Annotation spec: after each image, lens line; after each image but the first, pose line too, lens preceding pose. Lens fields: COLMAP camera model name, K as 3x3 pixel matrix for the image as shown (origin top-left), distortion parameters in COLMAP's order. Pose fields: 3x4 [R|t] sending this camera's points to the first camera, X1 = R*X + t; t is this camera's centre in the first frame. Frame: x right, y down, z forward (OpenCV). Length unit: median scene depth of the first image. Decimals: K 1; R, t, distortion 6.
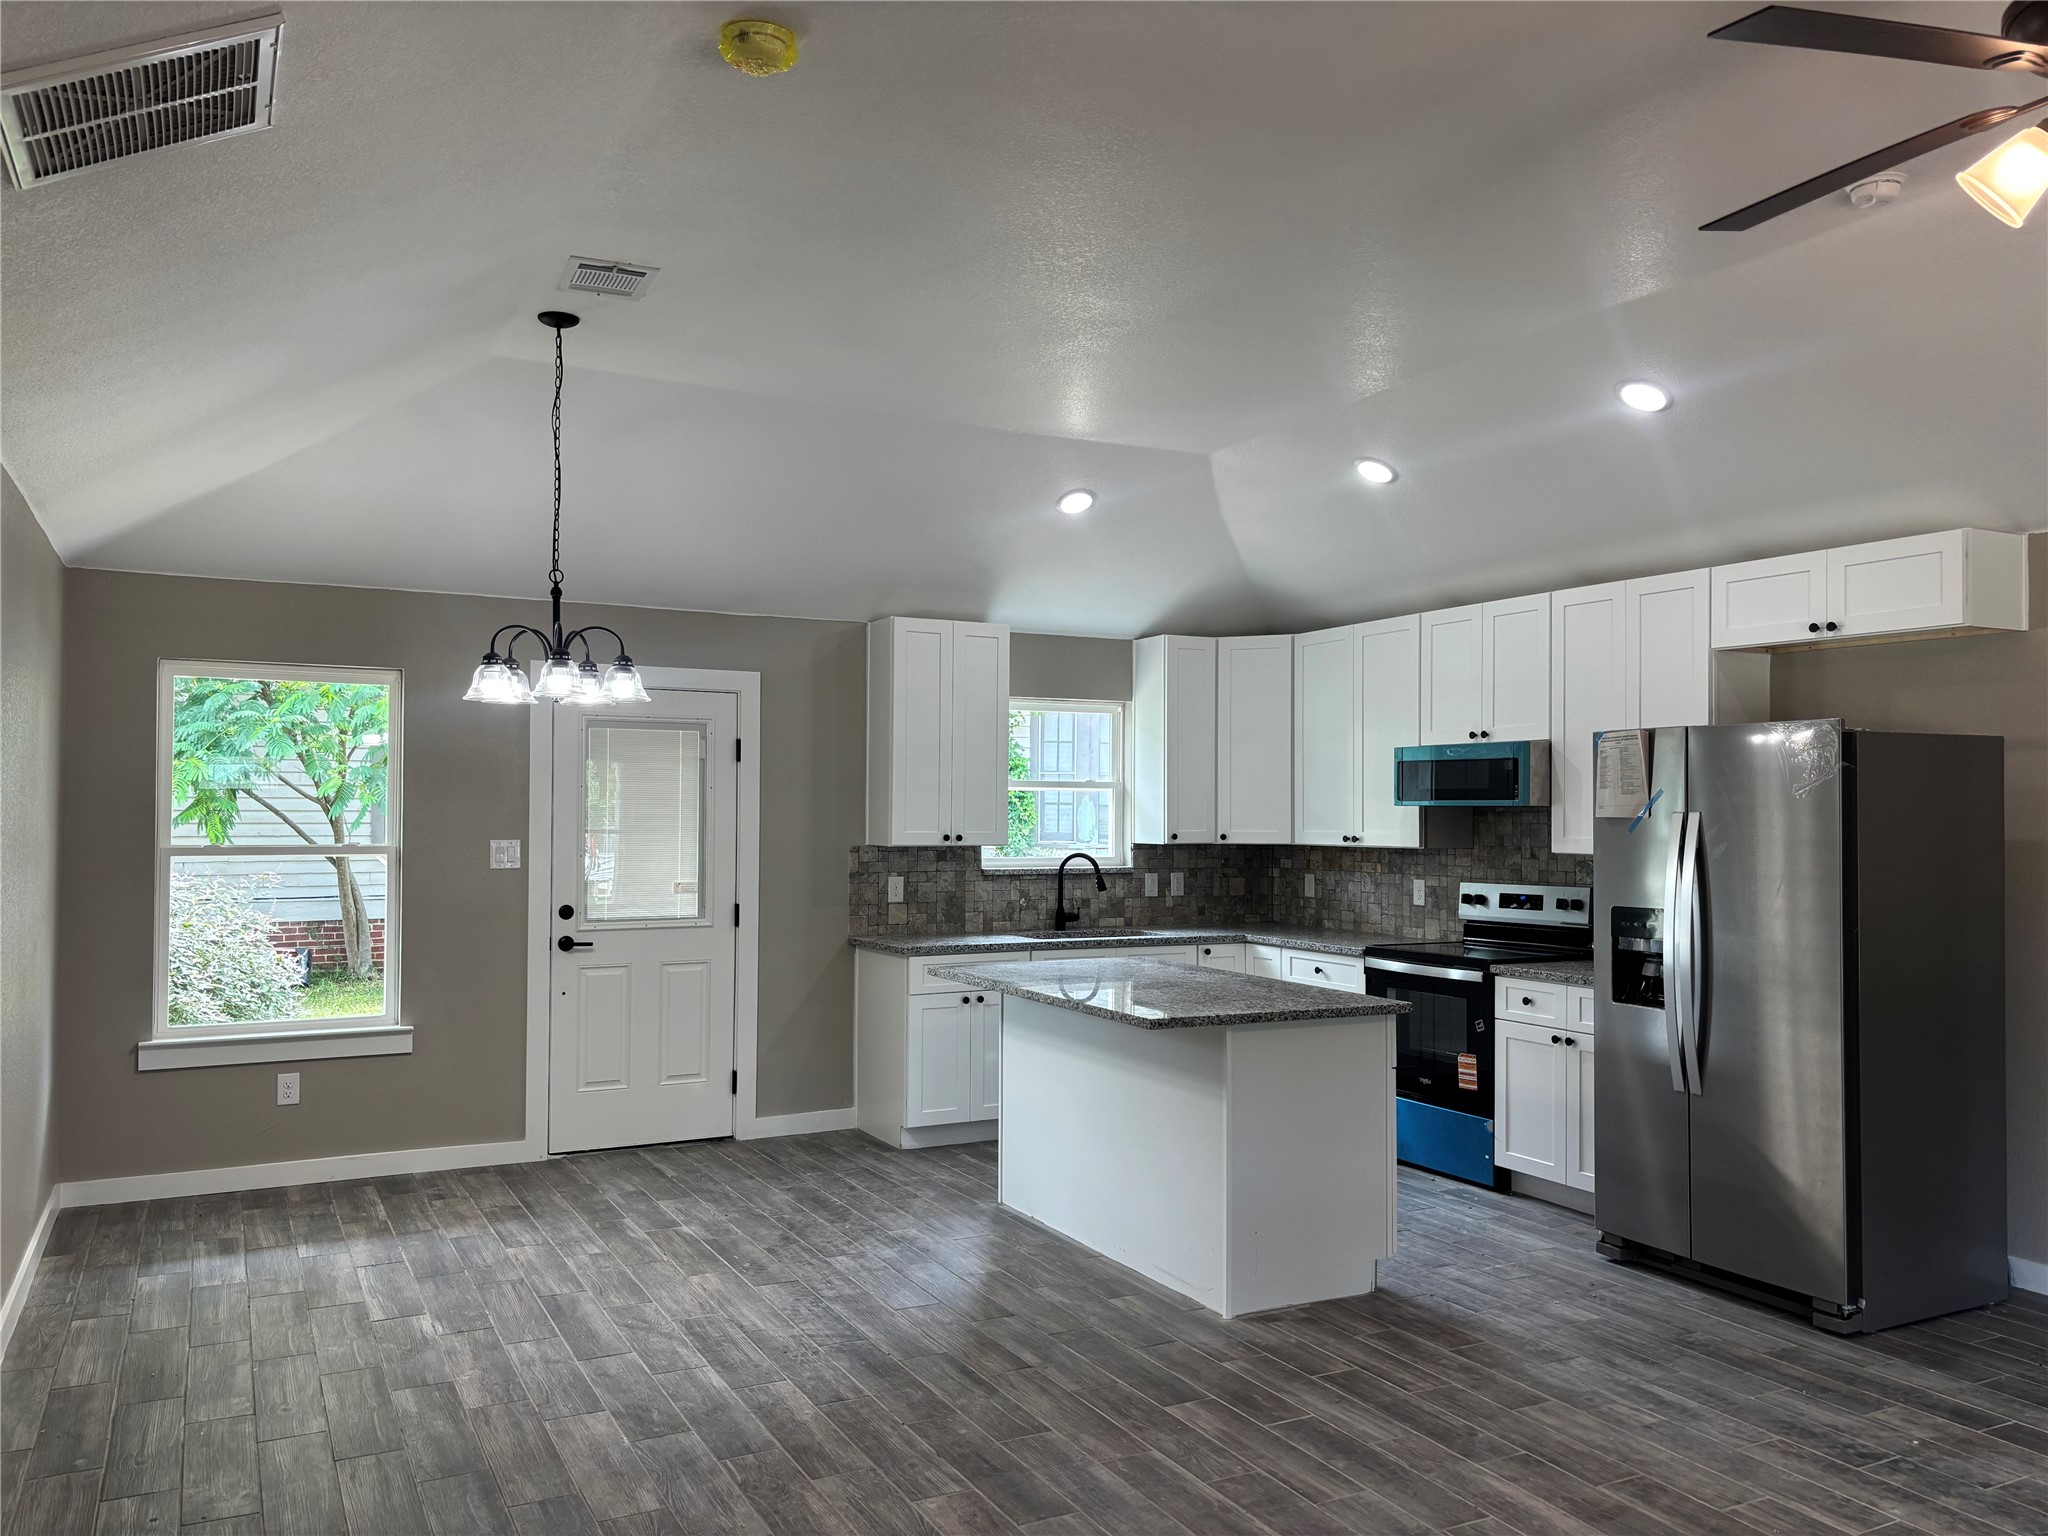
lens RADIAL K [[1545.2, 0, 1024.0], [0, 1545.2, 793.9], [0, 0, 1]] dist [0.081564, -0.096066]
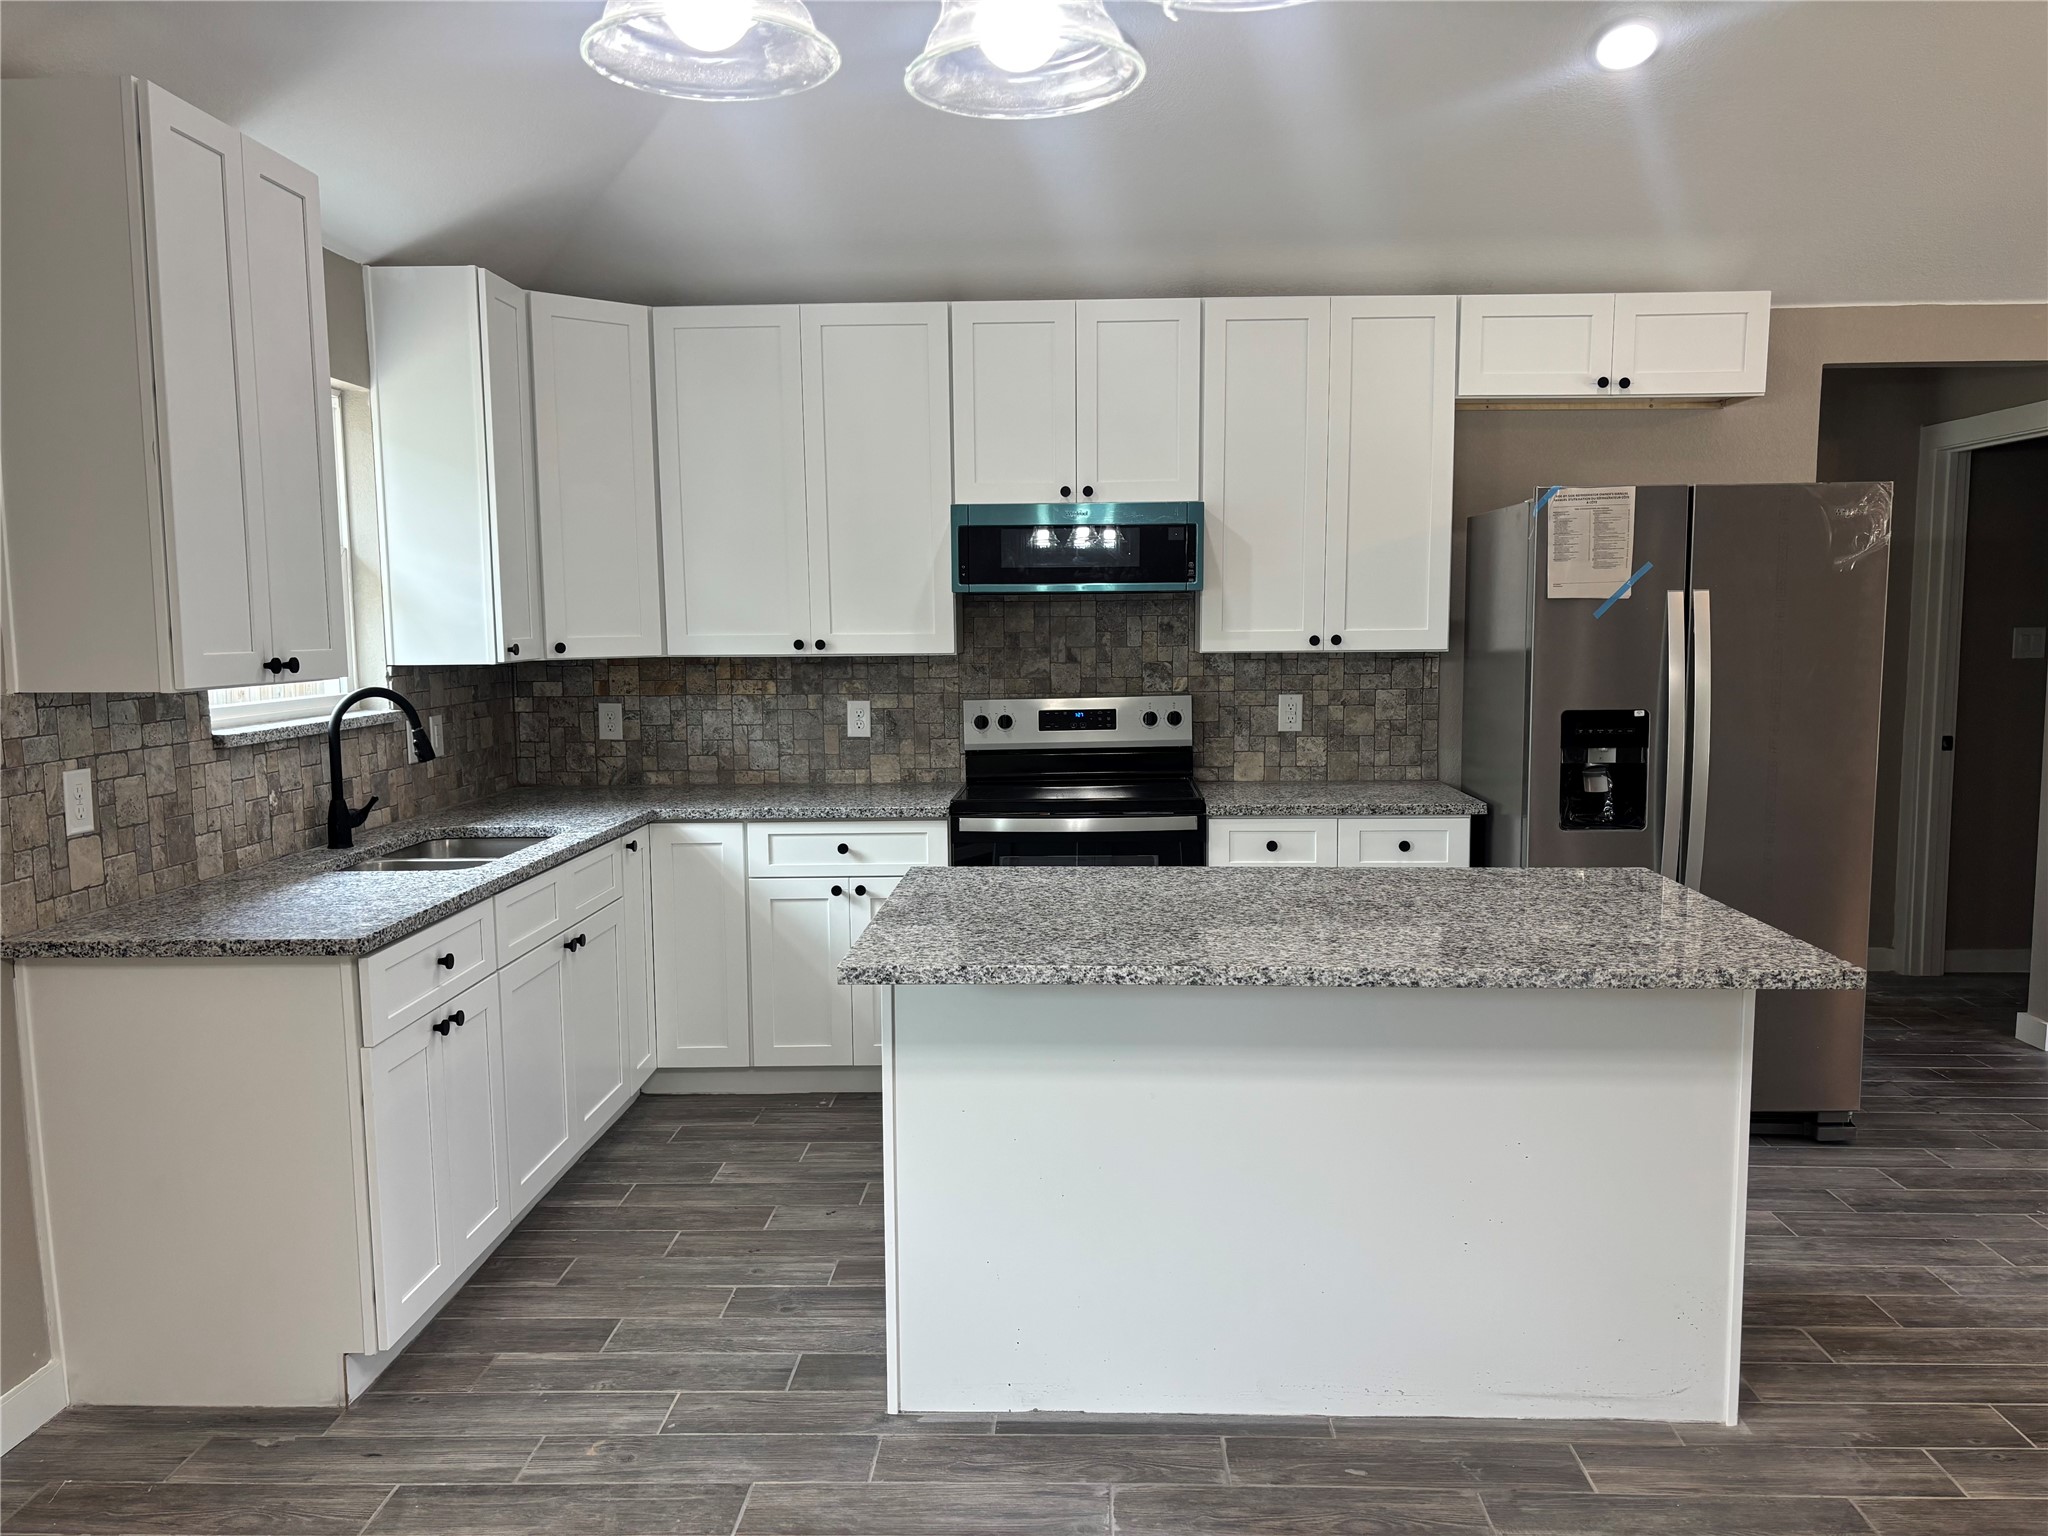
lens RADIAL K [[1545.2, 0, 1024.0], [0, 1545.2, 793.9], [0, 0, 1]] dist [0.081564, -0.096066]
pose [[0.491327, -0.111009, 0.863872, -0.381890], [0.000877, 0.991907, 0.126963, 0.010342], [-0.870975, -0.061623, 0.487449, 0.719226]]
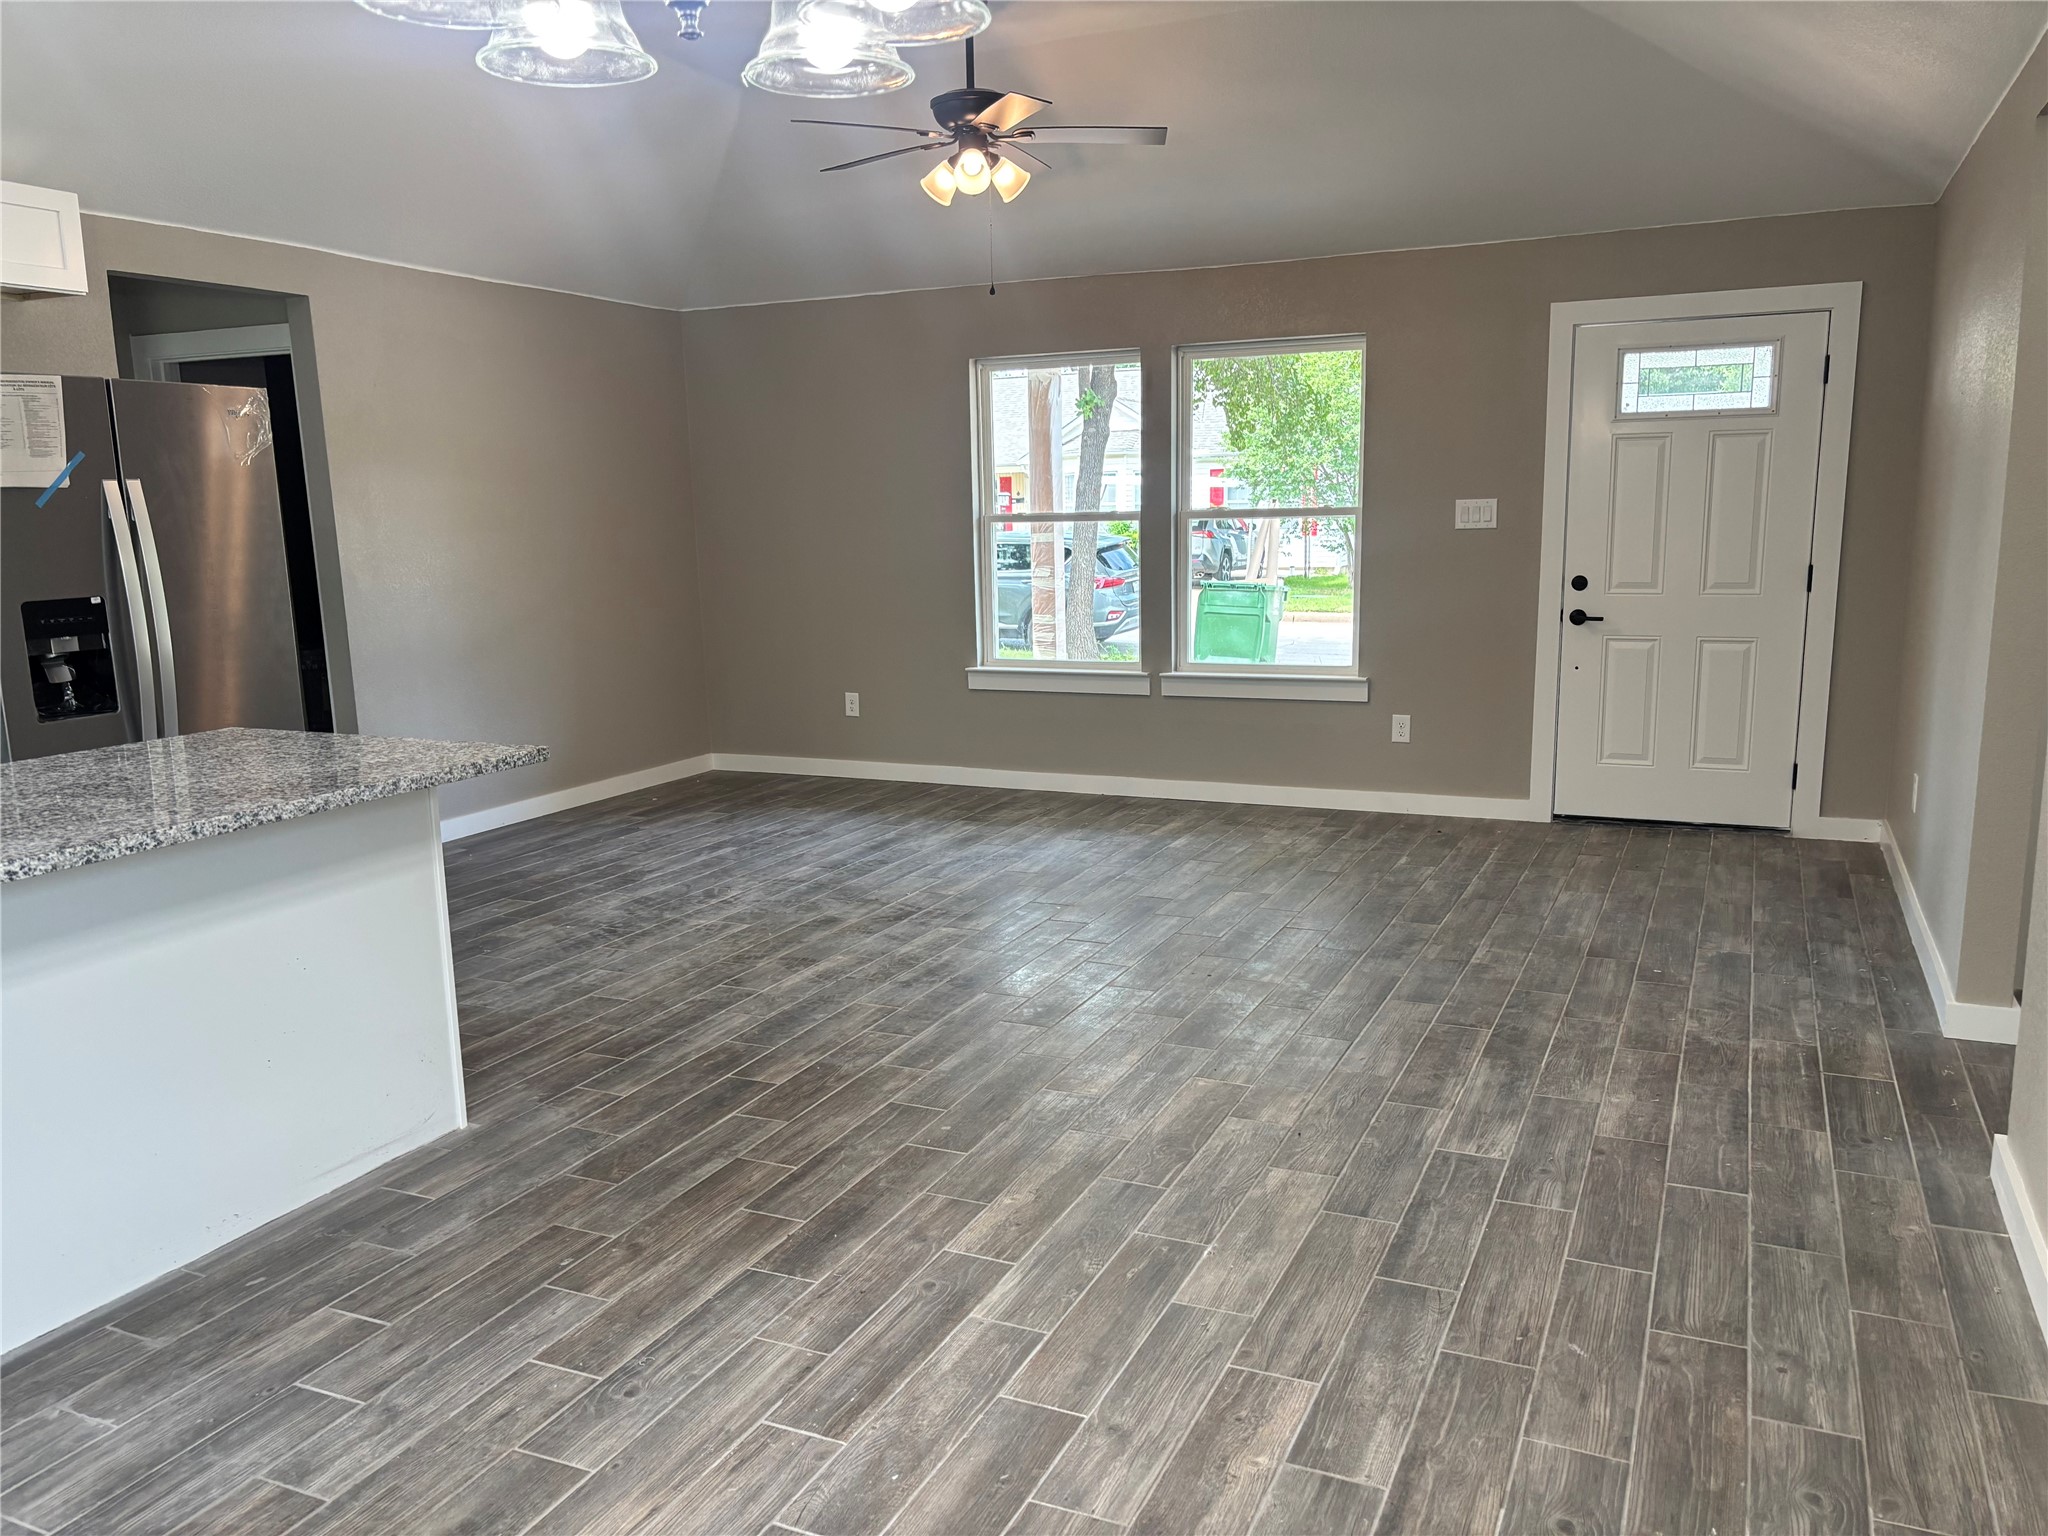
lens RADIAL K [[1545.2, 0, 1024.0], [0, 1545.2, 793.9], [0, 0, 1]] dist [0.081564, -0.096066]
pose [[-0.608869, -0.141516, 0.780545, -0.475193], [0.011167, 0.982332, 0.186812, 0.020479], [-0.793192, 0.122460, -0.596532, 0.920373]]
